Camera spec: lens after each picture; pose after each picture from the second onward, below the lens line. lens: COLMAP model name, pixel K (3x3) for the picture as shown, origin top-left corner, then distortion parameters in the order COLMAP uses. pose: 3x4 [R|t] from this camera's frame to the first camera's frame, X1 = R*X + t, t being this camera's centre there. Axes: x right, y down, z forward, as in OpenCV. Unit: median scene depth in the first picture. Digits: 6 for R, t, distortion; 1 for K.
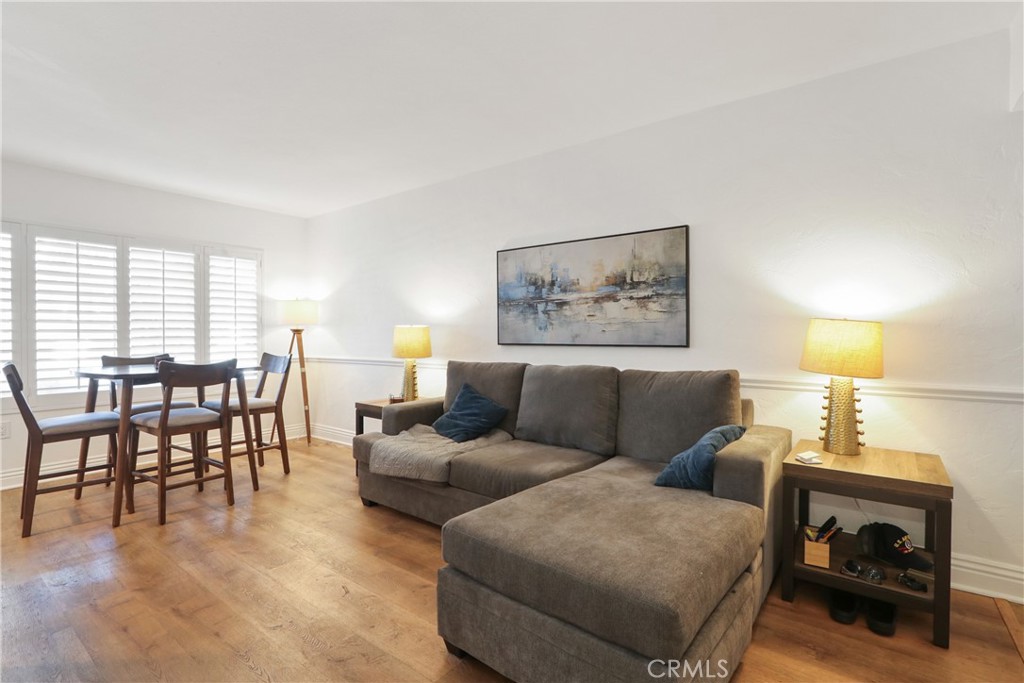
lens RADIAL K [[478.0, 0, 529.6], [0, 478.0, 338.5], [0, 0, 1]] dist [-0.015572, 0.001703]
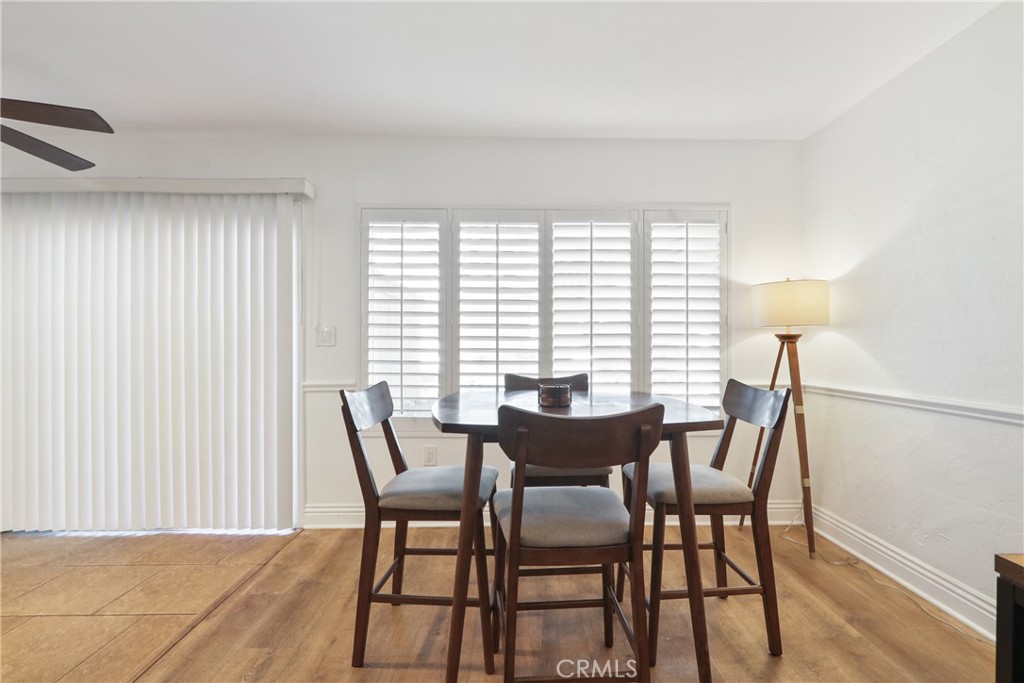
lens RADIAL K [[478.0, 0, 517.7], [0, 478.0, 340.4], [0, 0, 1]] dist [-0.015572, 0.001703]
pose [[0.595127, -0.001529, -0.803630, -0.268387], [-0.009749, 0.999911, -0.009121, -0.005089], [0.803573, 0.013263, 0.595059, 0.486292]]
